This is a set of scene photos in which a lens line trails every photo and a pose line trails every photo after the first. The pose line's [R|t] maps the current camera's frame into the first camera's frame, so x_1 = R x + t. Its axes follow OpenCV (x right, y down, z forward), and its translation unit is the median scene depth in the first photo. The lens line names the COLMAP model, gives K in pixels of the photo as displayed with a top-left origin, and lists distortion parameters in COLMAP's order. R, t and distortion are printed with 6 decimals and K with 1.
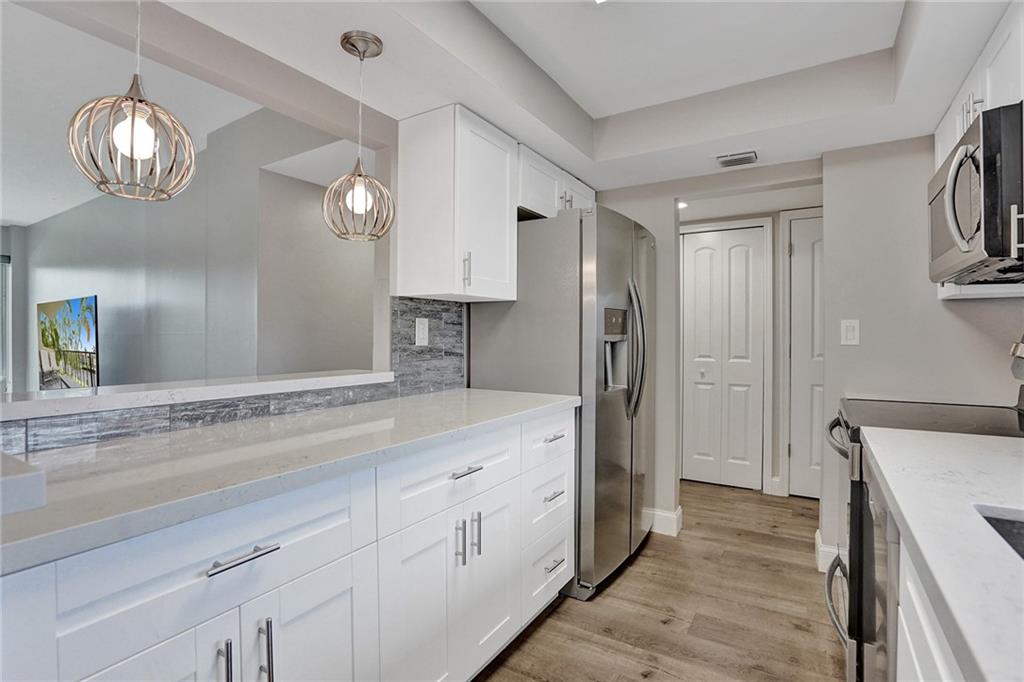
lens RADIAL K [[484.3, 0, 505.6], [0, 484.3, 340.3], [0, 0, 1]] dist [-0.050616, 0.015989]
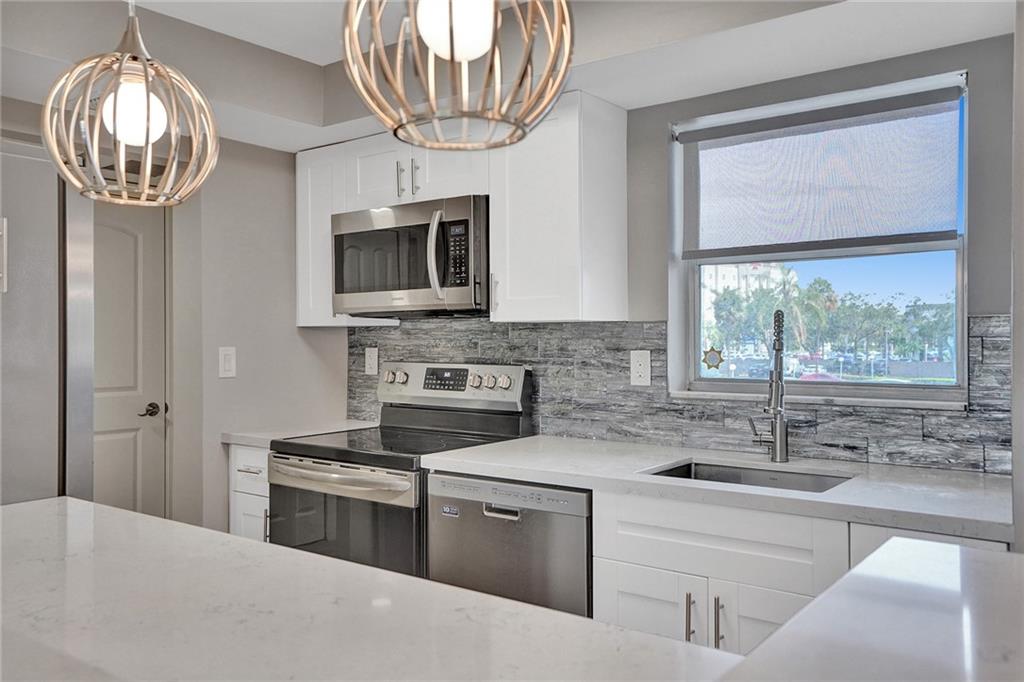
lens RADIAL K [[833.8, 0, 508.4], [0, 833.8, 339.4], [0, 0, 1]] dist [0.034273, 0.006329]
pose [[0.085778, 0.001397, 0.996313, -0.734740], [0.011013, 0.999937, -0.002351, -0.050680], [-0.996253, 0.011174, 0.085757, 0.415653]]
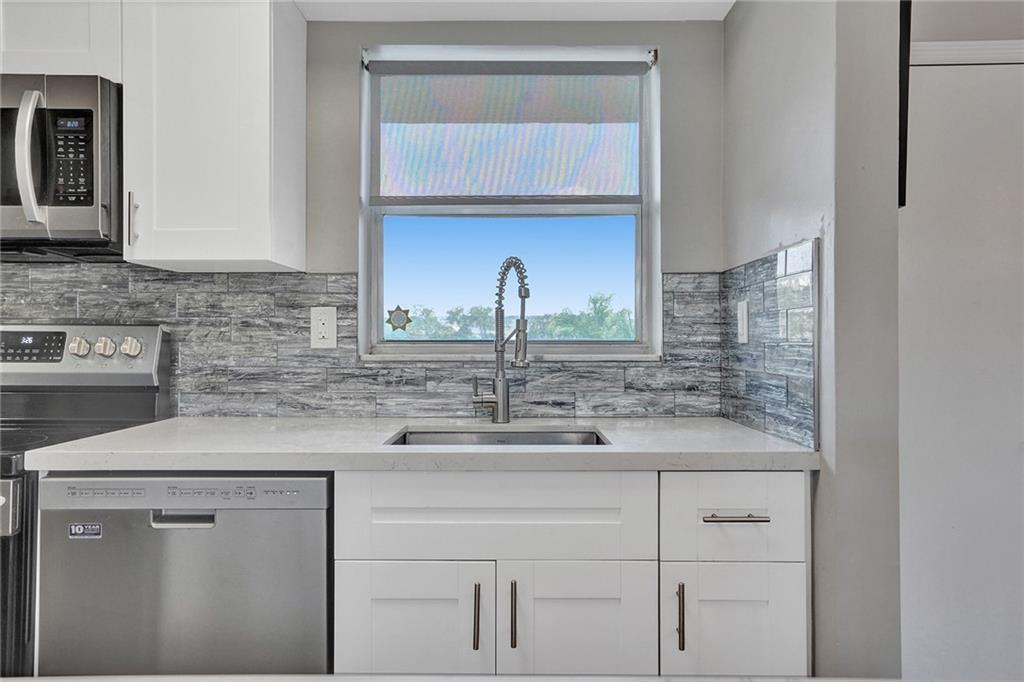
lens RADIAL K [[721.8, 0, 512.2], [0, 721.8, 337.7], [0, 0, 1]] dist [-0.023206, 0.053742]
pose [[-0.530283, 0.010880, 0.847751, -0.338539], [0.008386, 0.999936, -0.007587, 0.018734], [-0.847779, 0.003086, -0.530340, 0.624791]]
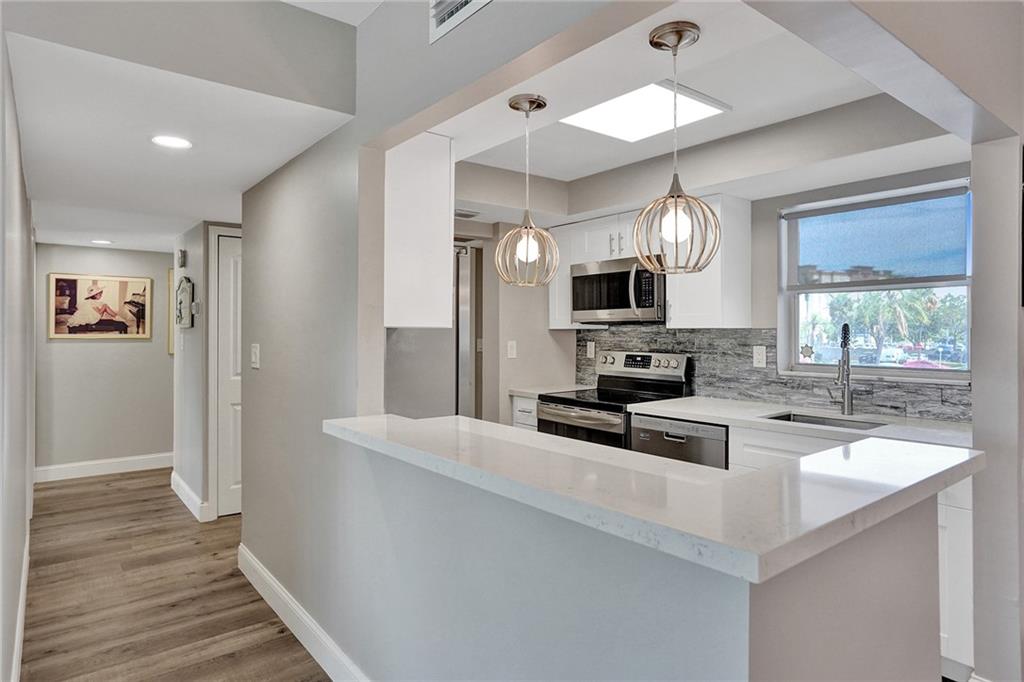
lens RADIAL K [[596.7, 0, 509.8], [0, 596.7, 325.8], [0, 0, 1]] dist [-0.047336, 0.040415]
pose [[0.333899, 0.011590, 0.942538, -1.089901], [0.004610, 0.999892, -0.013928, -0.068925], [-0.942598, 0.008995, 0.333809, 0.419581]]
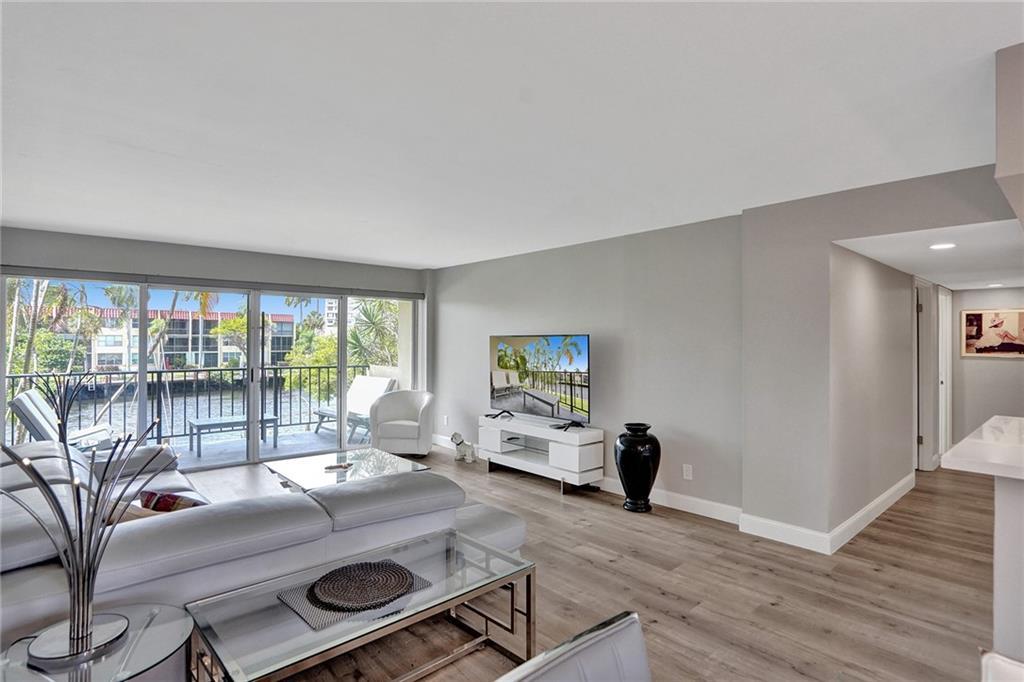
lens RADIAL K [[518.7, 0, 510.6], [0, 518.7, 339.0], [0, 0, 1]] dist [-0.055362, 0.027341]
pose [[0.957051, 0.005040, -0.289874, -1.117132], [-0.008750, 0.999896, -0.011506, -0.103030], [0.289786, 0.013548, 0.956996, -0.575081]]
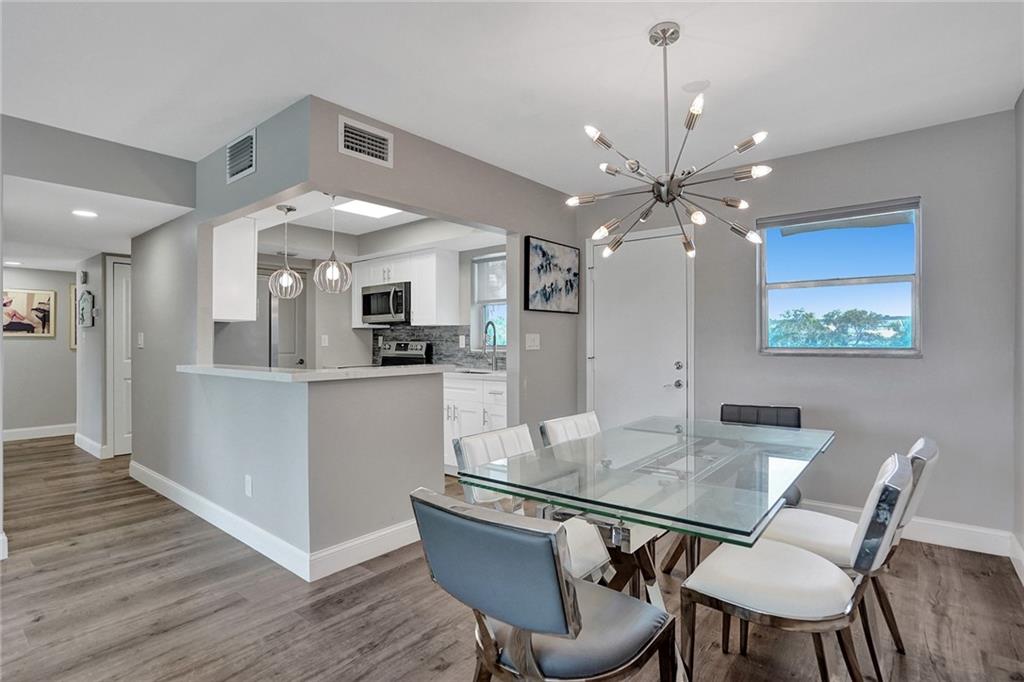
lens RADIAL K [[518.7, 0, 510.6], [0, 518.7, 339.0], [0, 0, 1]] dist [-0.055362, 0.027341]
pose [[0.126704, 0.007359, 0.991913, -1.734469], [0.009358, 0.999919, -0.008614, 0.005575], [-0.991896, 0.010374, 0.126625, -0.212359]]
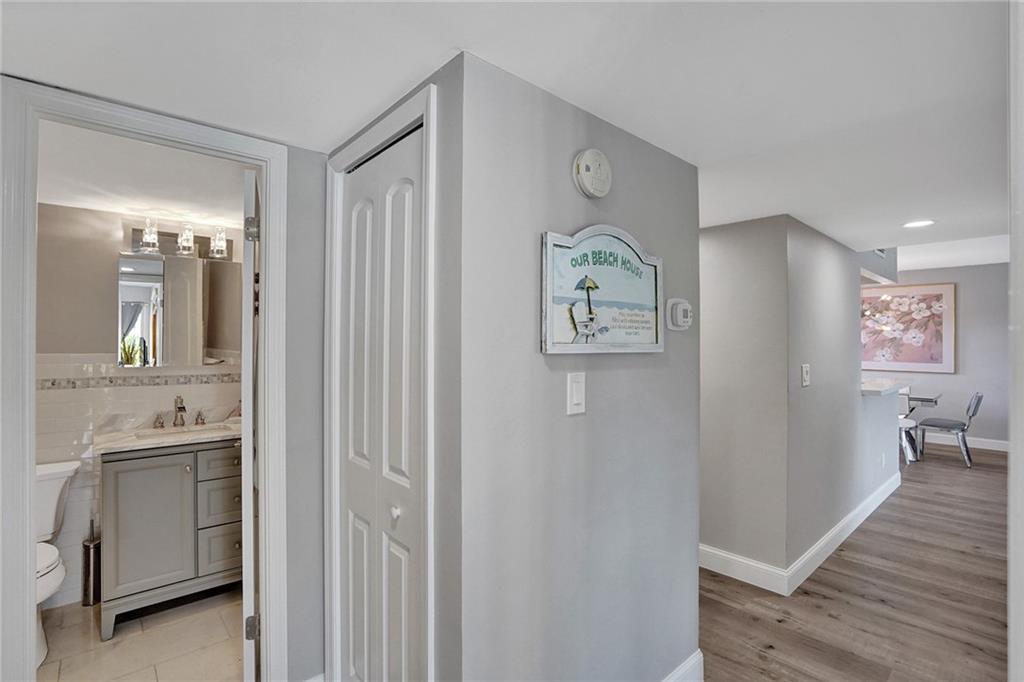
lens RADIAL K [[484.3, 0, 505.6], [0, 484.3, 340.3], [0, 0, 1]] dist [-0.050616, 0.015989]
pose [[-0.957789, 0.009679, 0.287309, 0.469651], [0.009298, 0.999953, -0.002691, -0.121649], [-0.287322, 0.000094, -0.957834, 2.967899]]
